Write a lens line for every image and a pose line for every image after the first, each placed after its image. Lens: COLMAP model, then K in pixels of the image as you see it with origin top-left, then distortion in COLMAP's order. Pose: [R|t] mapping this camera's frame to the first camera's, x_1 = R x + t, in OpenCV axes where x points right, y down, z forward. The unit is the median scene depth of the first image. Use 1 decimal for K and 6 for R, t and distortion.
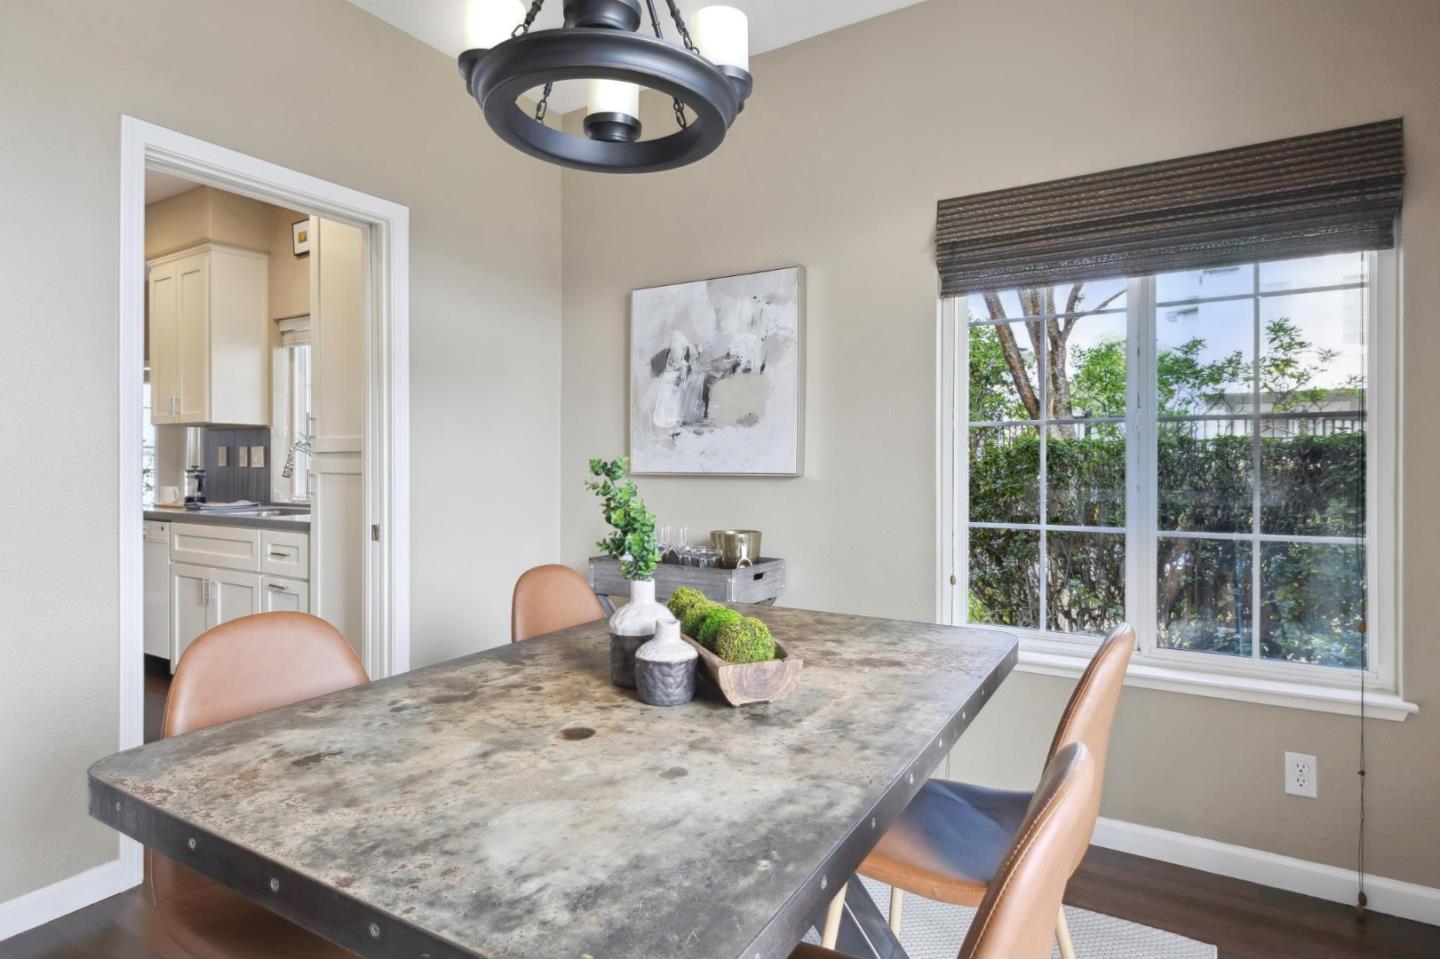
lens RADIAL K [[788.9, 0, 710.8], [0, 788.9, 467.4], [0, 0, 1]] dist [0.005485, -0.000133]
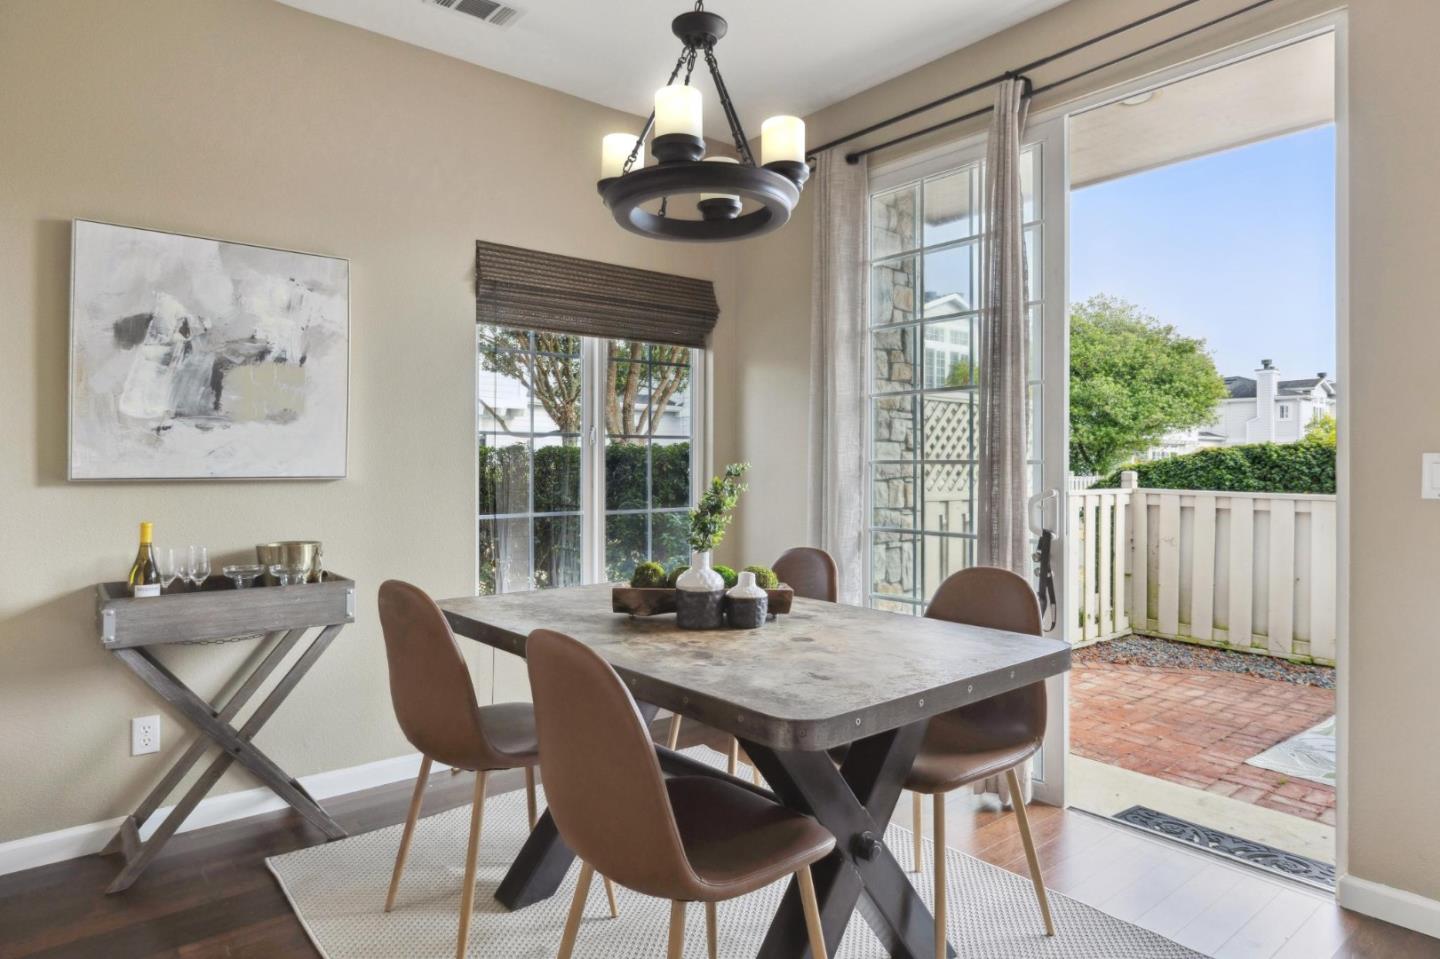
lens RADIAL K [[842.8, 0, 717.1], [0, 842.8, 473.0], [0, 0, 1]] dist [0.021394, -0.006247]
pose [[0.317883, -0.014353, 0.948021, -0.676176], [0.000679, 0.999889, 0.014910, -0.010085], [-0.948130, -0.004096, 0.317858, 0.229118]]
